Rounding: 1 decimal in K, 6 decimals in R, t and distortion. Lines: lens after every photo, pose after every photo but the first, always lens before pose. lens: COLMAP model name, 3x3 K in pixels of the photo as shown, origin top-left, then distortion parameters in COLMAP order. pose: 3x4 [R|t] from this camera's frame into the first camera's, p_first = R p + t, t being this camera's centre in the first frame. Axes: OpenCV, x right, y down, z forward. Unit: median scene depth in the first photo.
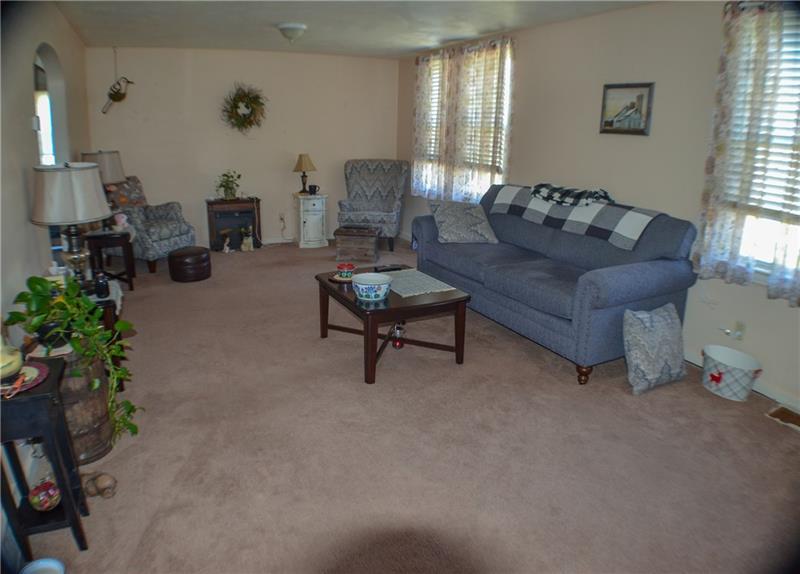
lens RADIAL K [[522.7, 0, 400.0], [0, 522.7, 287.0], [0, 0, 1]] dist [-0.184909, 0.036489]
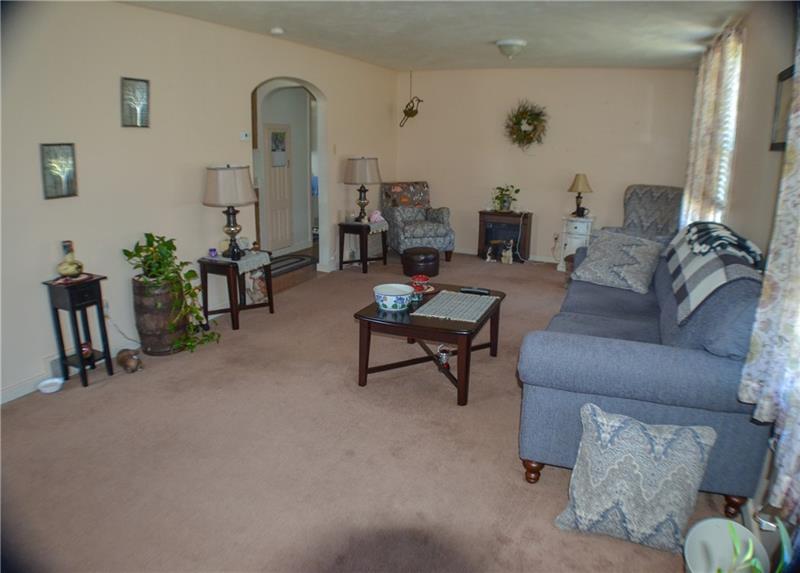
lens RADIAL K [[522.7, 0, 400.0], [0, 522.7, 286.5], [0, 0, 1]] dist [-0.184909, 0.036489]
pose [[0.635816, 0.188072, -0.748577, 0.359151], [-0.216655, 0.974355, 0.060776, -0.043431], [0.740810, 0.123541, 0.660256, 0.170398]]
